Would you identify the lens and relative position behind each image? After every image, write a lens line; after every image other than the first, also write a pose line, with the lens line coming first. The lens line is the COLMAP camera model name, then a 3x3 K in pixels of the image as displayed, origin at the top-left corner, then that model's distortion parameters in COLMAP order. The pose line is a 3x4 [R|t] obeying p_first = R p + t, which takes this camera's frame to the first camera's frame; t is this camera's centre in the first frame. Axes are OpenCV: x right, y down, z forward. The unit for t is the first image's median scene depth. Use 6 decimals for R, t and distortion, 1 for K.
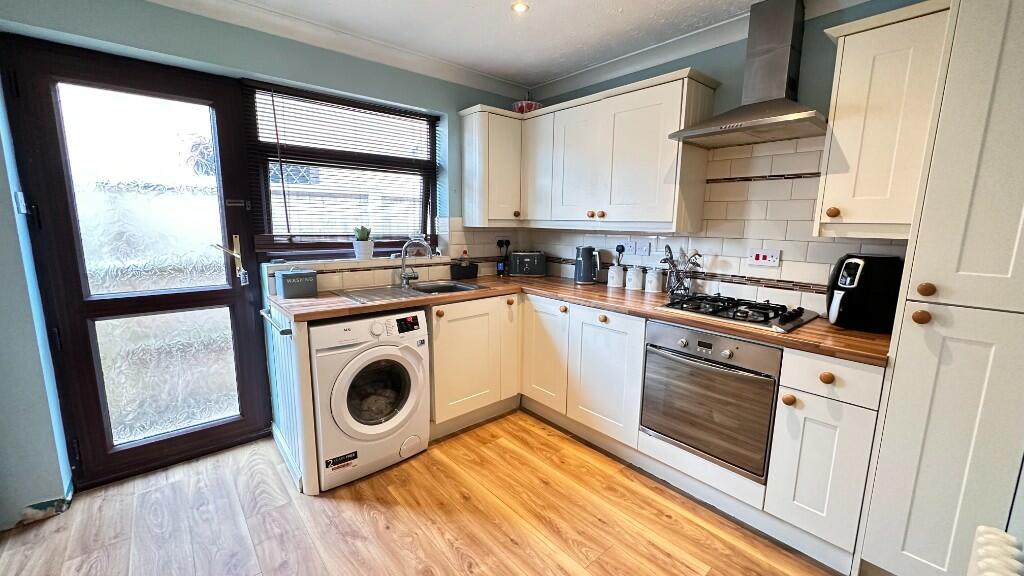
lens RADIAL K [[407.8, 0, 512.0], [0, 407.8, 288.0], [0, 0, 1]] dist [-0.001839, -0.000346]
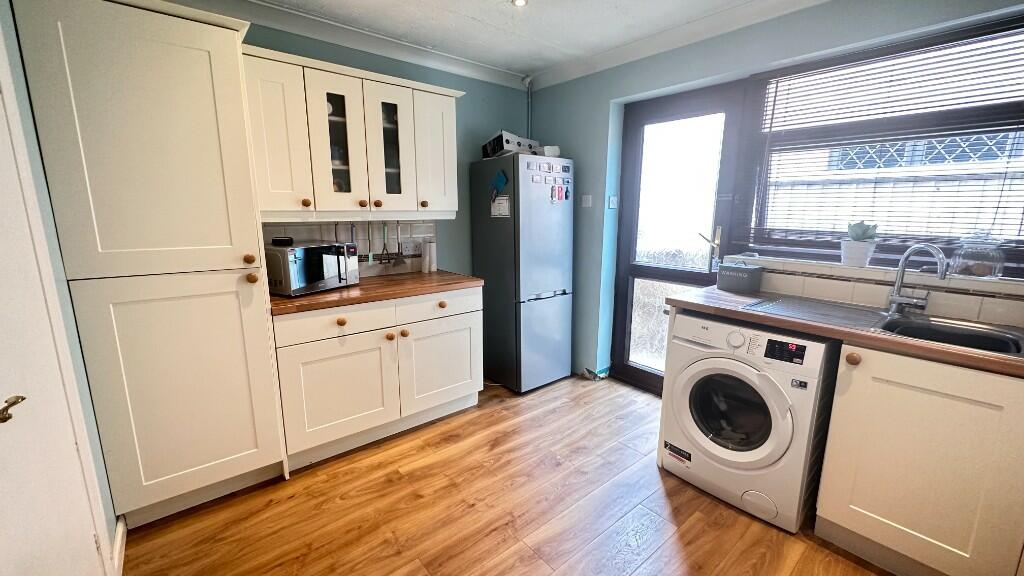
lens RADIAL K [[407.8, 0, 512.0], [0, 407.8, 288.0], [0, 0, 1]] dist [-0.001839, -0.000346]
pose [[-0.017503, 0.178832, -0.983724, 0.471171], [-0.166558, 0.969606, 0.179229, -0.075502], [0.985876, 0.166985, 0.012815, 0.481525]]
